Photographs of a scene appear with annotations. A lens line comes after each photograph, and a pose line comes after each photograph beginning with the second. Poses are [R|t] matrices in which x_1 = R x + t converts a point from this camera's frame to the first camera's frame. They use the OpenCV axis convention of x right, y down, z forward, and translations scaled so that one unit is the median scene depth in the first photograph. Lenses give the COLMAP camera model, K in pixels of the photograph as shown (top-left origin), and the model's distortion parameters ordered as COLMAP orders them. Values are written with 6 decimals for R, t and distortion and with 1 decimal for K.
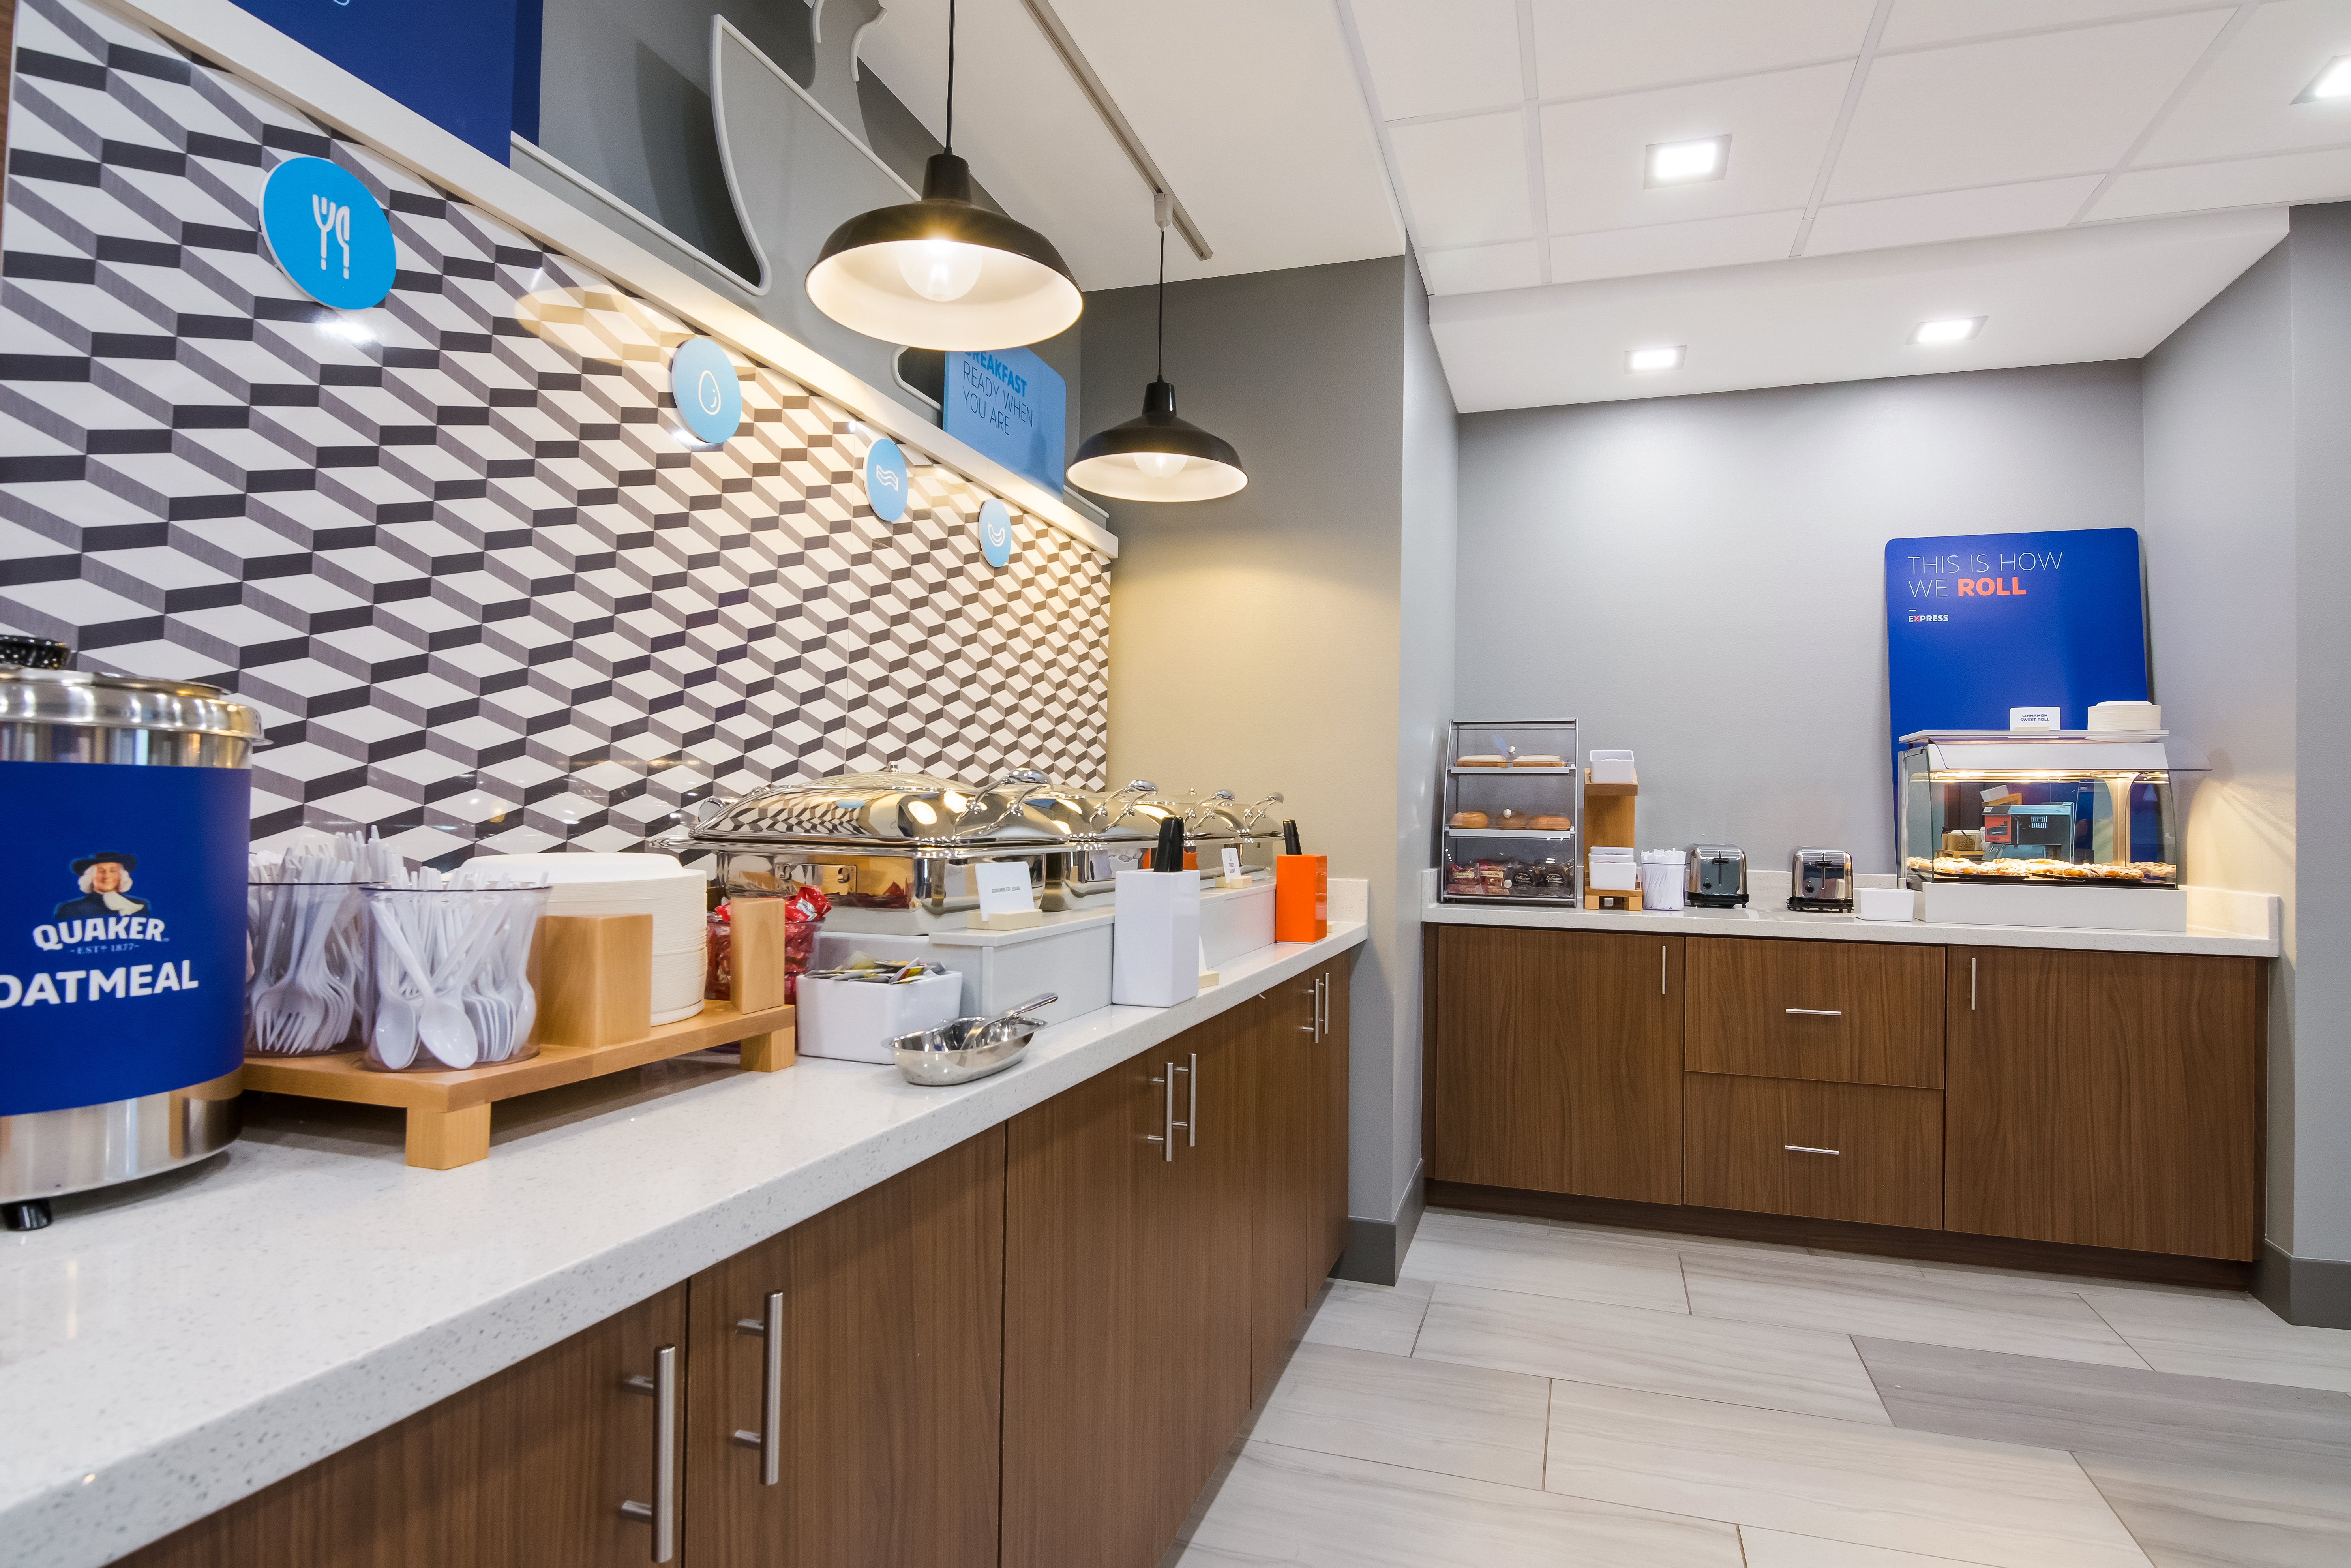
lens RADIAL K [[1287.1, 0, 1169.6], [0, 1287.1, 827.7], [0, 0, 1]] dist [-0.003875, -0.000513]
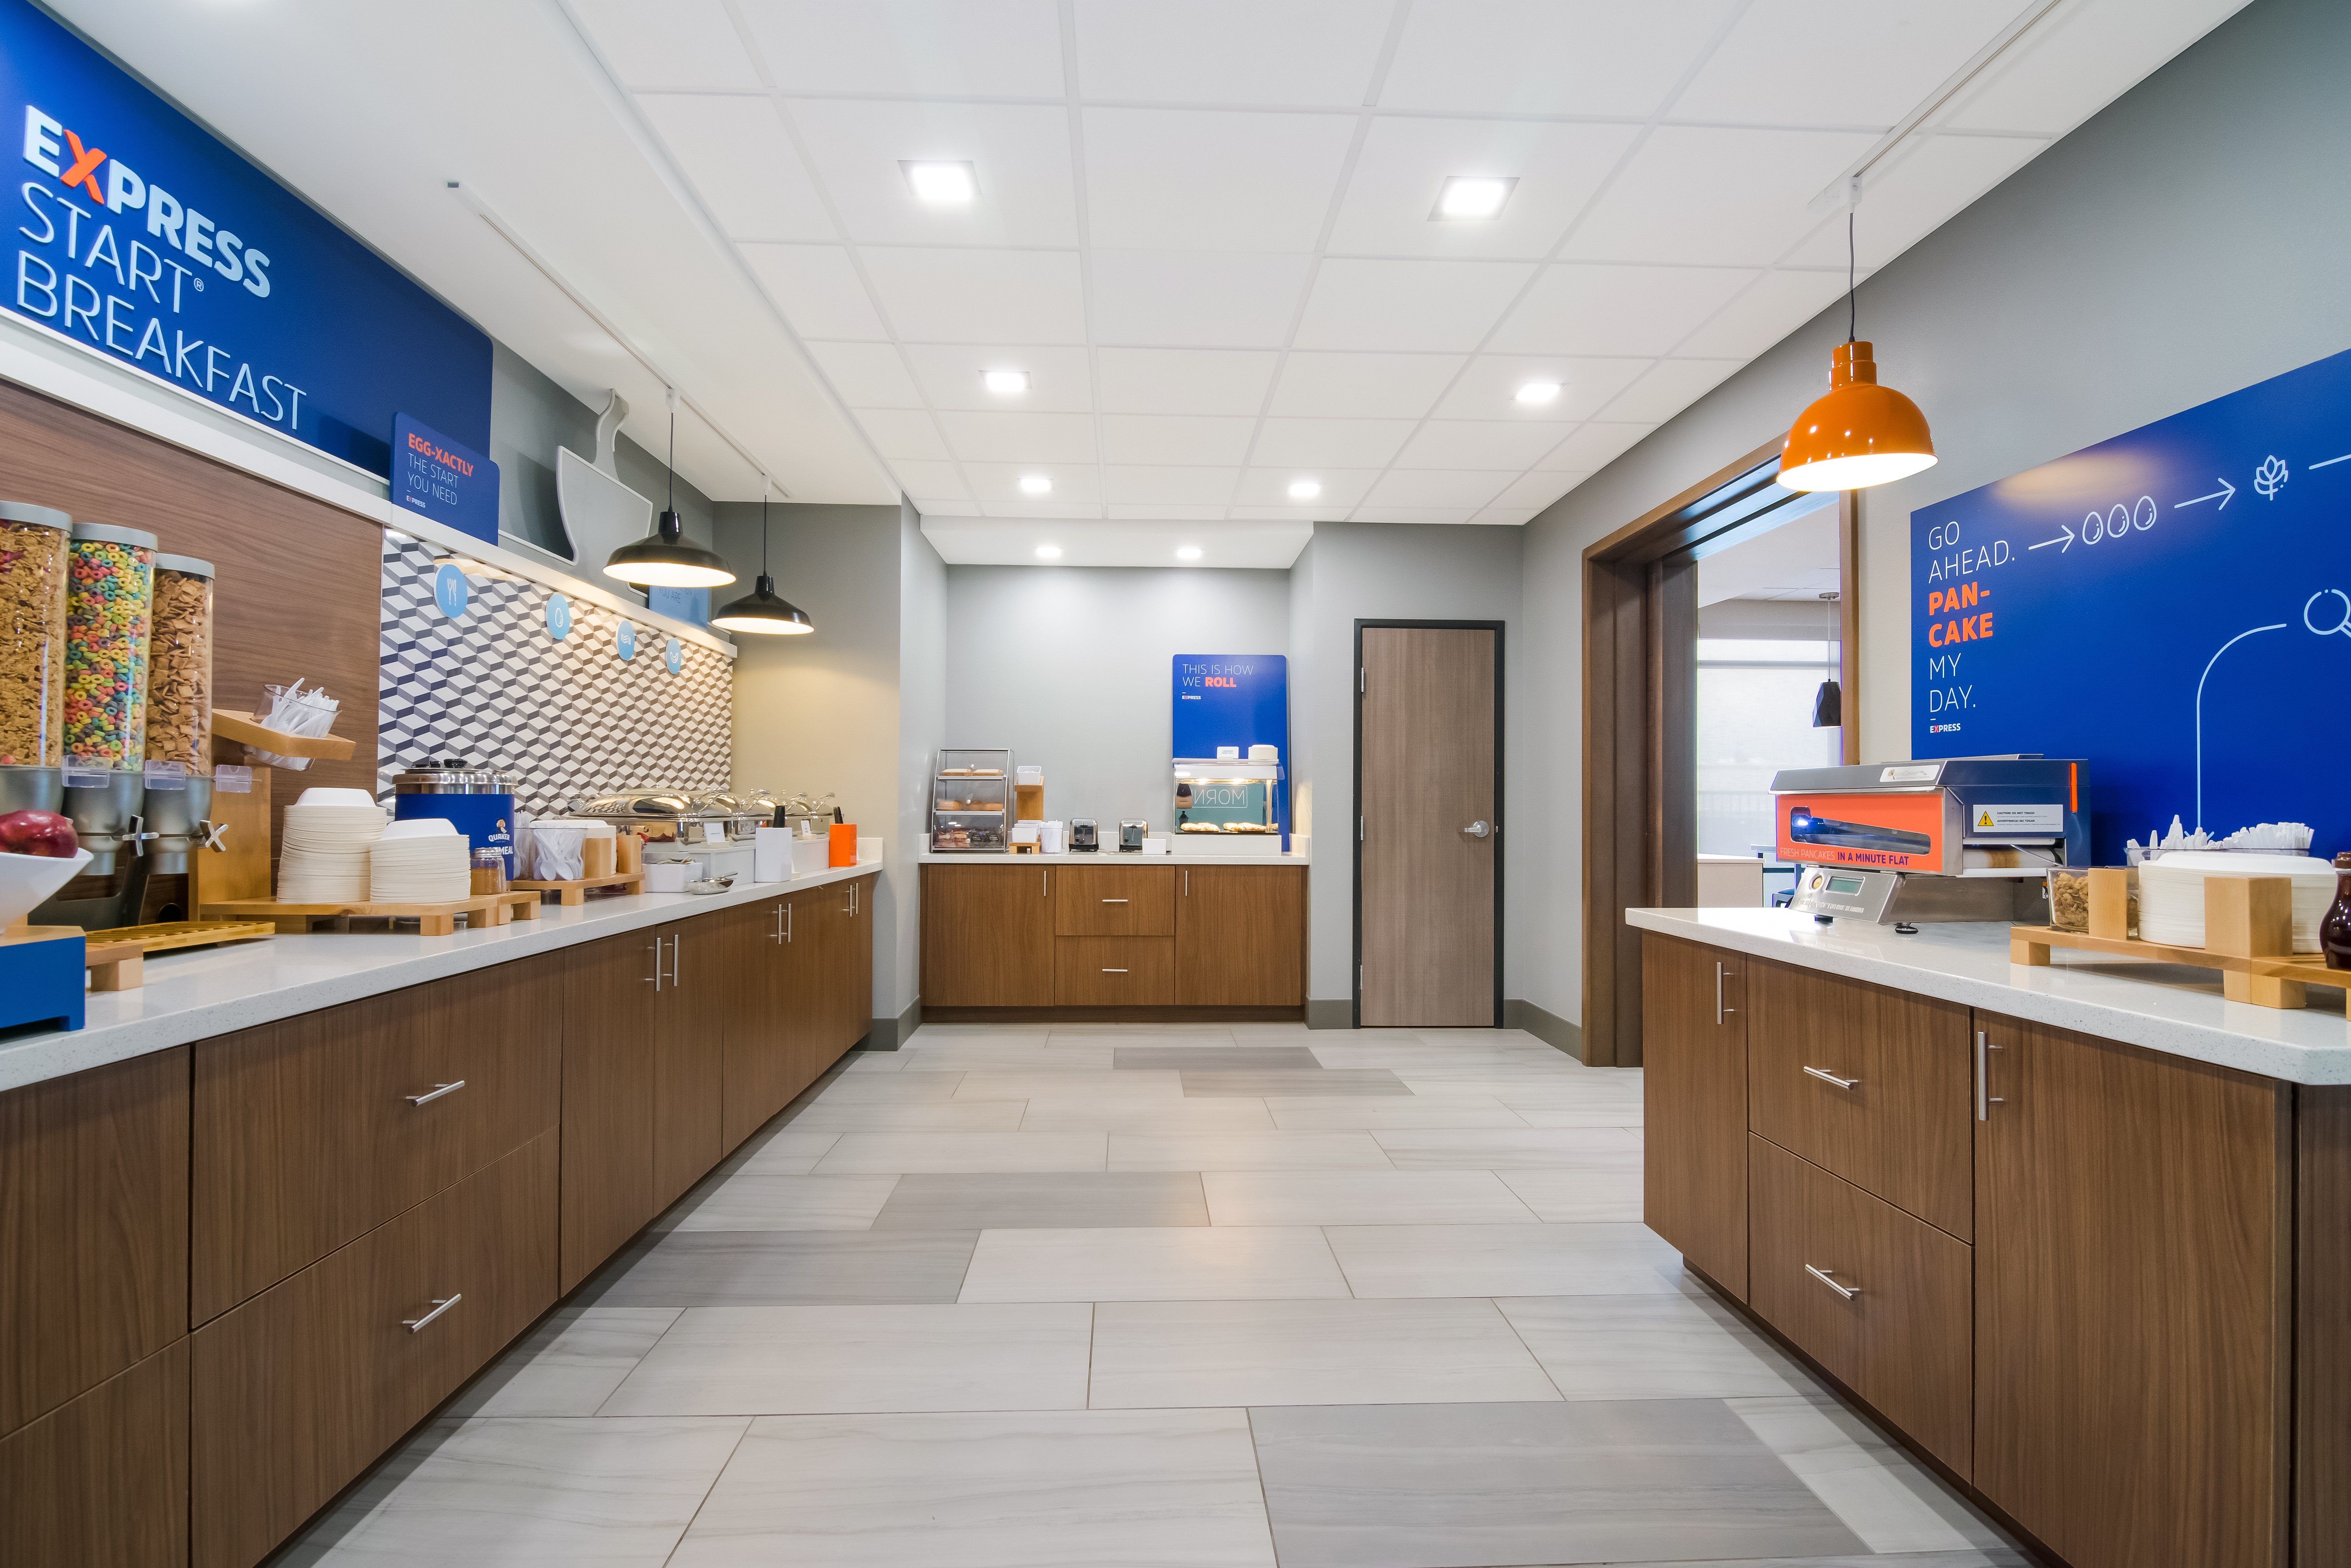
lens RADIAL K [[1113.7, 0, 1179.4], [0, 1113.7, 795.8], [0, 0, 1]] dist [0.000359, -0.008345]
pose [[0.931653, -0.005772, 0.363304, -0.031512], [0.011165, 0.999856, -0.012746, 0.004809], [-0.363178, 0.015931, 0.931583, -0.652146]]
